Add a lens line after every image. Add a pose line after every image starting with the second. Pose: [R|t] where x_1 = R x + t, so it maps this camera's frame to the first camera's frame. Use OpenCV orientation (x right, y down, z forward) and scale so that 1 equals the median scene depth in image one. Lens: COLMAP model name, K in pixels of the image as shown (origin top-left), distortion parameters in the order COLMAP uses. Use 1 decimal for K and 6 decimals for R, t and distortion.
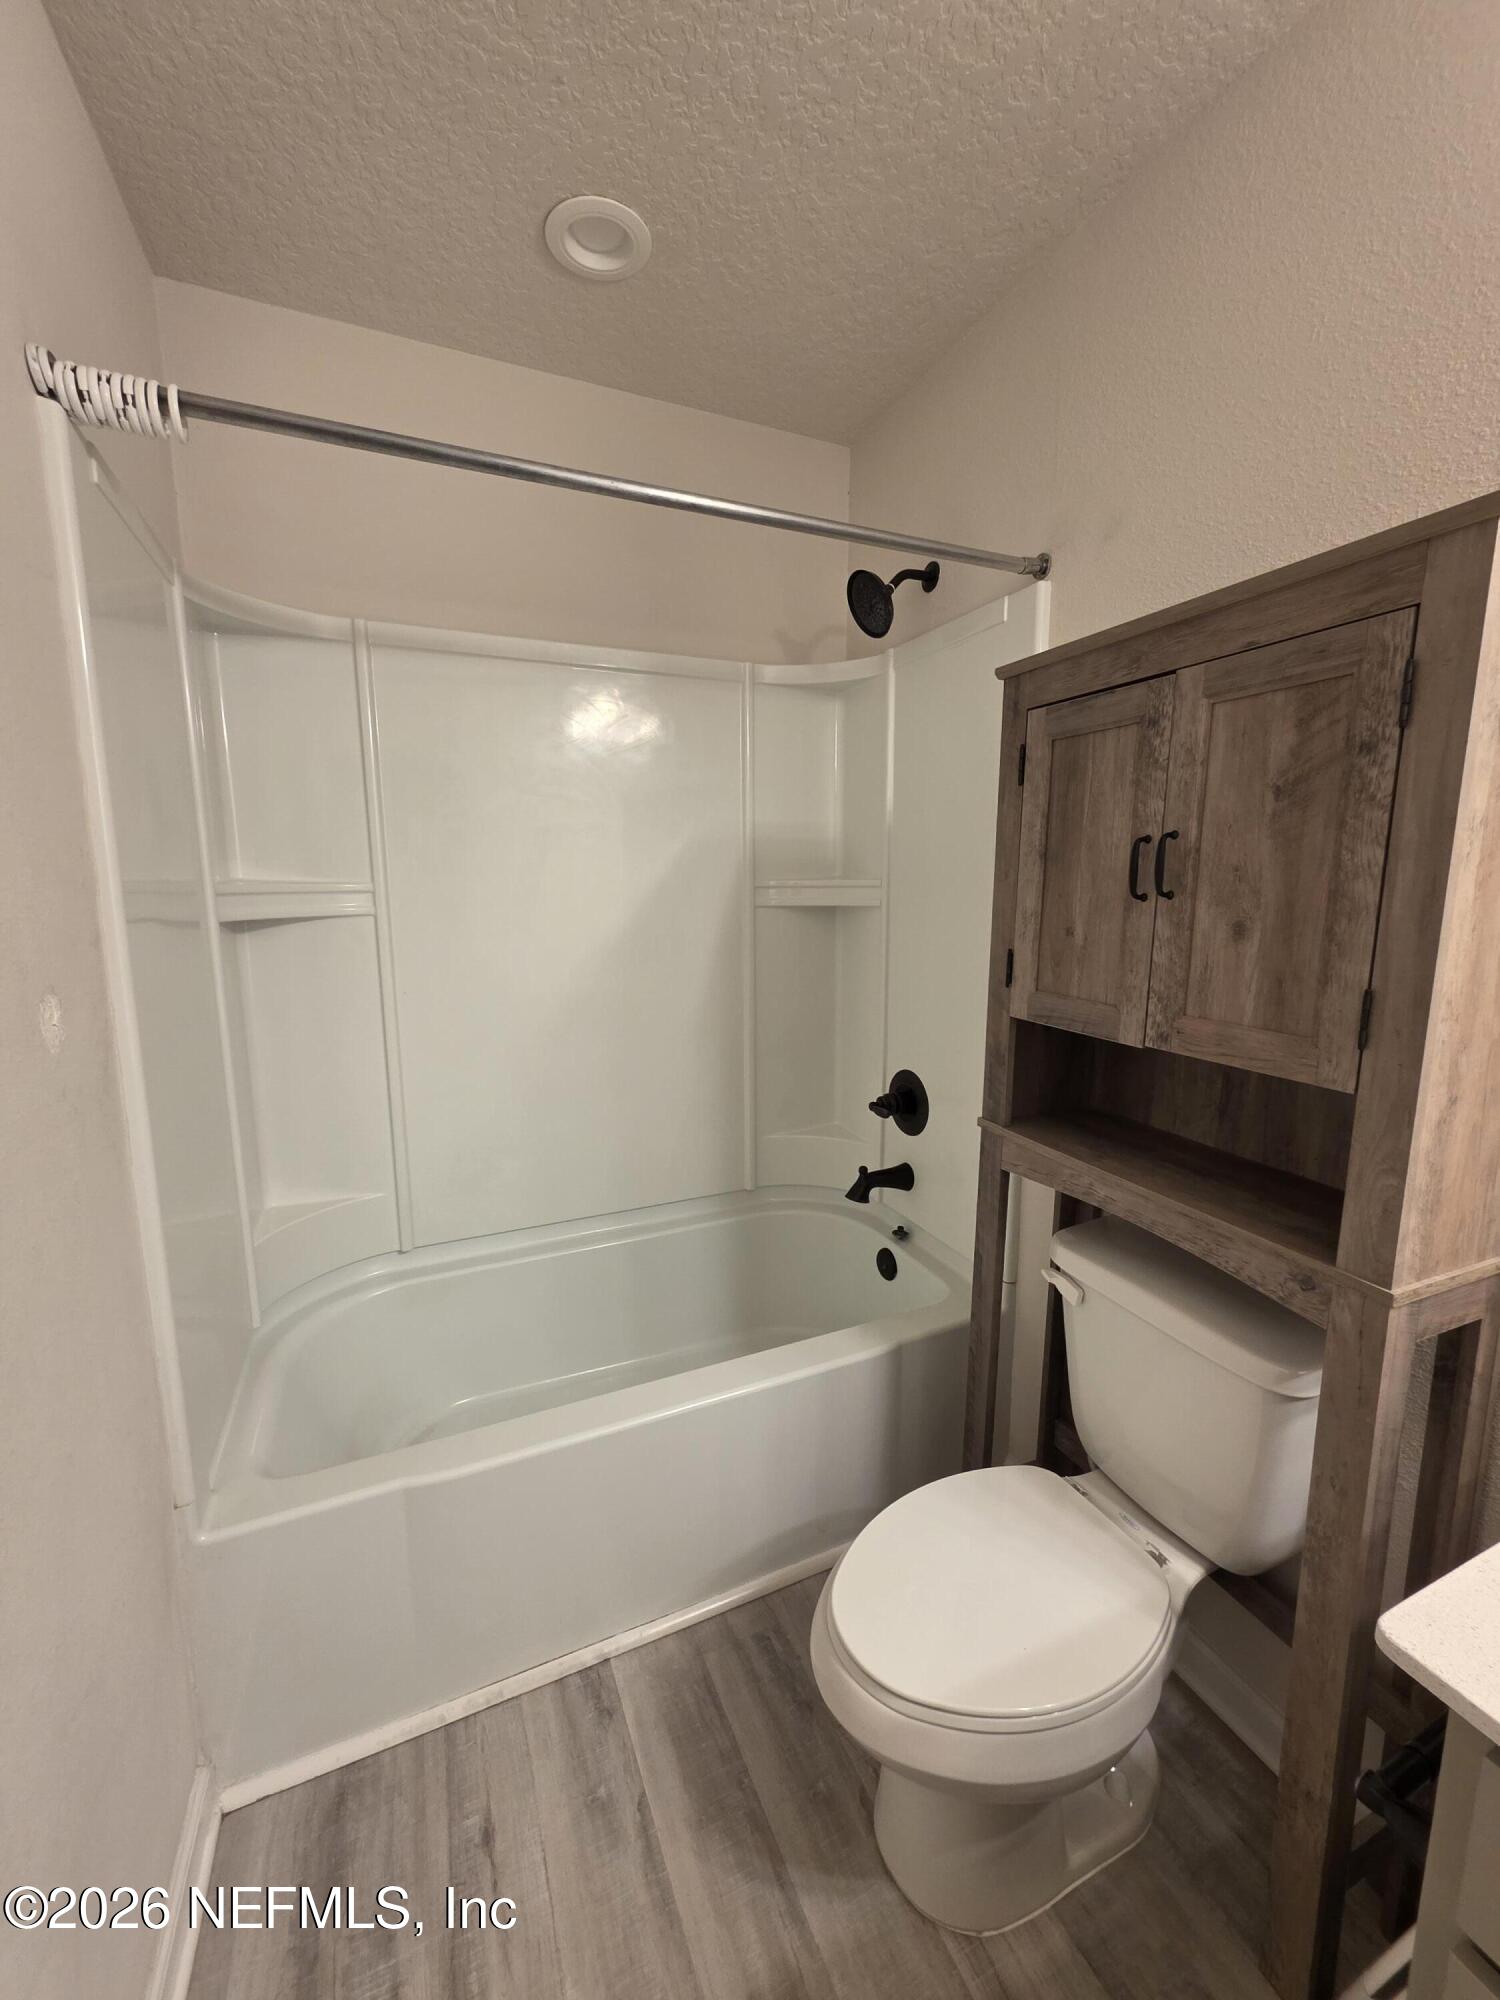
lens RADIAL K [[800.9, 0, 740.4], [0, 800.9, 990.1], [0, 0, 1]] dist [-0.000901, 0.002578]
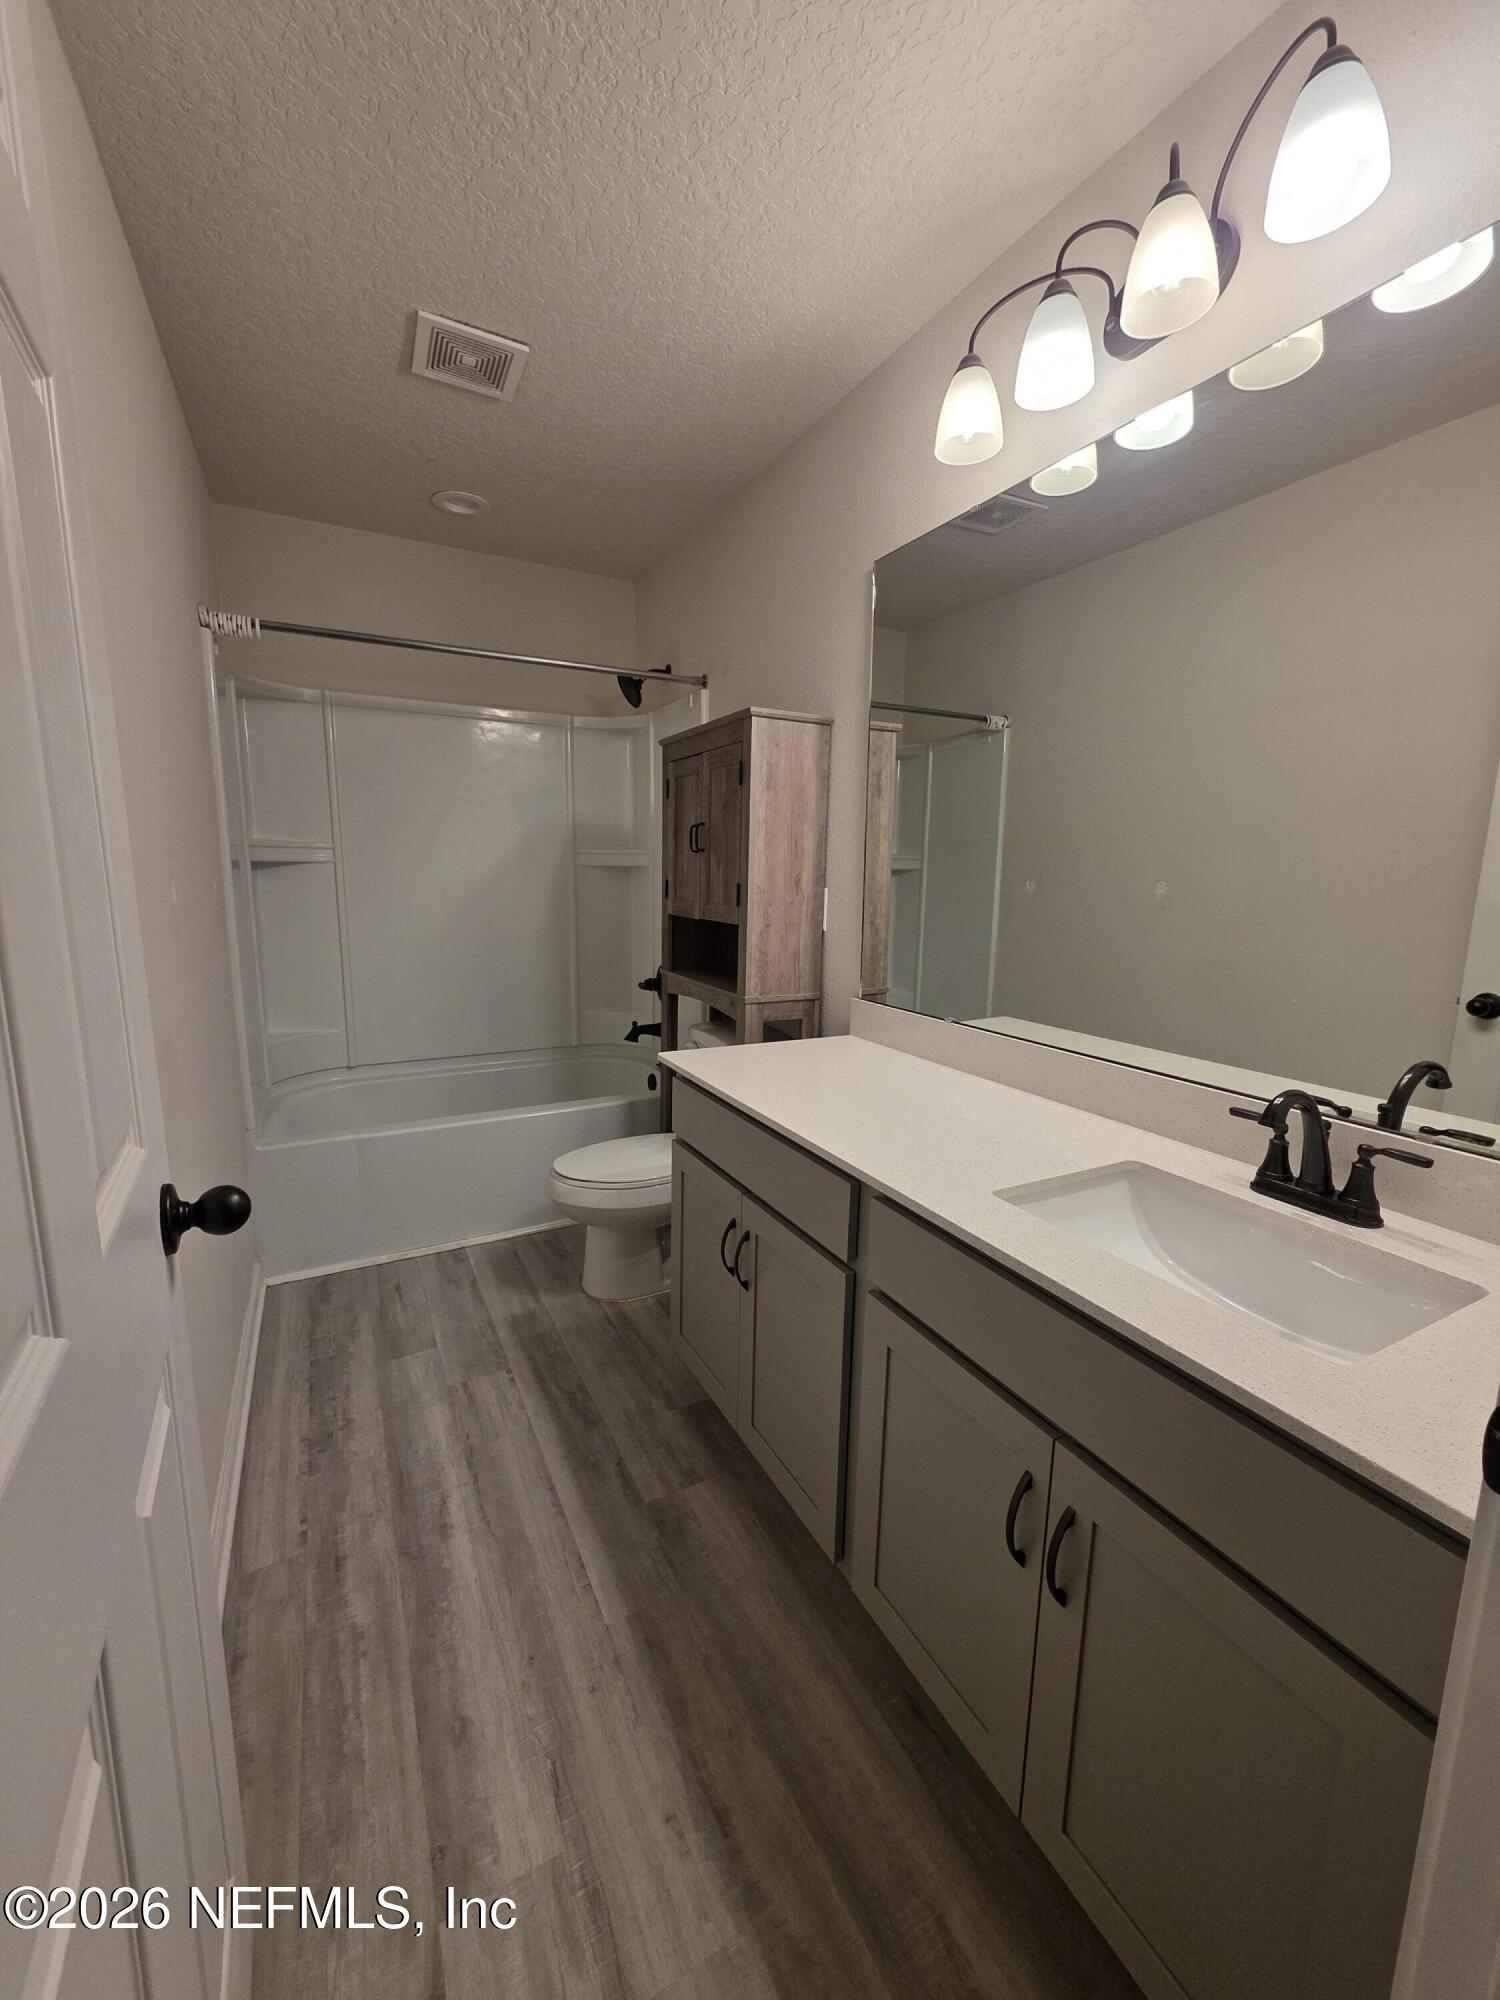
lens RADIAL K [[800.9, 0, 738.5], [0, 800.9, 986.1], [0, 0, 1]] dist [-0.000901, 0.002578]
pose [[0.997184, 0.006586, 0.074700, 0.352508], [-0.007311, 0.999929, 0.009435, 0.187744], [-0.074632, -0.009954, 0.997161, -0.983577]]
